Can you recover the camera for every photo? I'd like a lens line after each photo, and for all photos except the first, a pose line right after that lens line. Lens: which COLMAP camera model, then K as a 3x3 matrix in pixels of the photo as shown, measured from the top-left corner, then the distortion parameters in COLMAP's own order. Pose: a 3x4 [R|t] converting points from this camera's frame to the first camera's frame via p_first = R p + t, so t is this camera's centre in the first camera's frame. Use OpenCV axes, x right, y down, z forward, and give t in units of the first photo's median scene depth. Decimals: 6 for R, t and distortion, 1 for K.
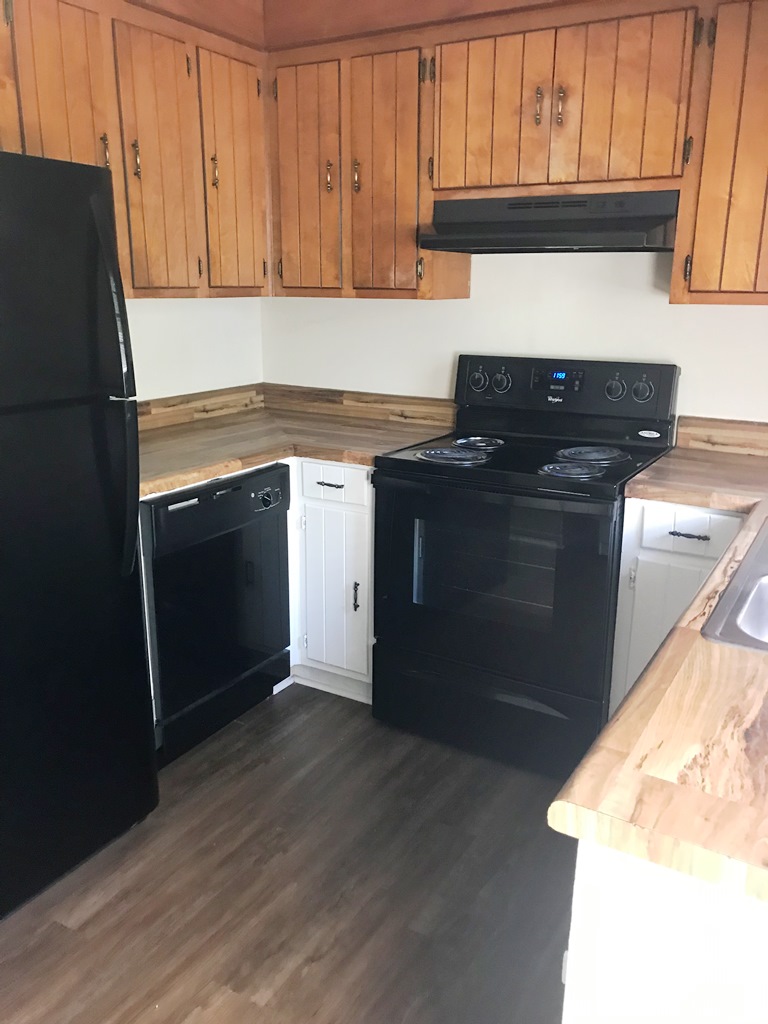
lens RADIAL K [[825.6, 0, 384.0], [0, 825.6, 512.0], [0, 0, 1]] dist [-0.010191, -0.002962]
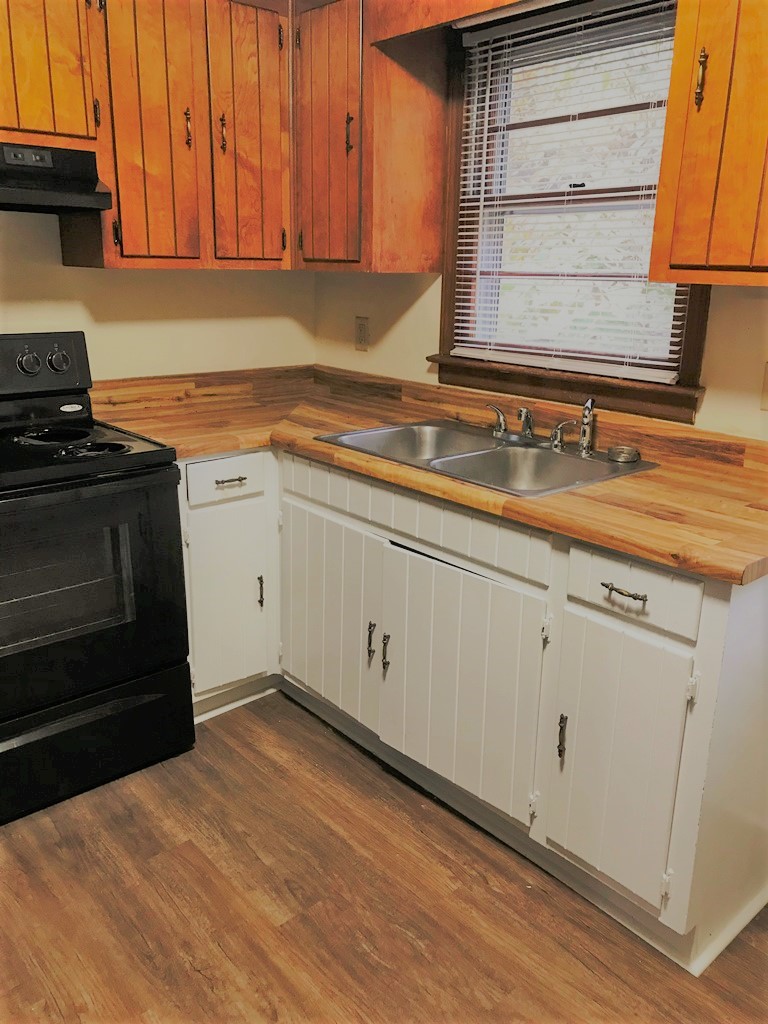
lens RADIAL K [[837.5, 0, 384.0], [0, 837.5, 512.0], [0, 0, 1]] dist [0.005359, 0.011331]
pose [[0.314227, -0.278012, 0.907728, -0.574244], [0.238030, 0.948689, 0.208159, -0.108518], [-0.919023, 0.150658, 0.364279, 0.379080]]
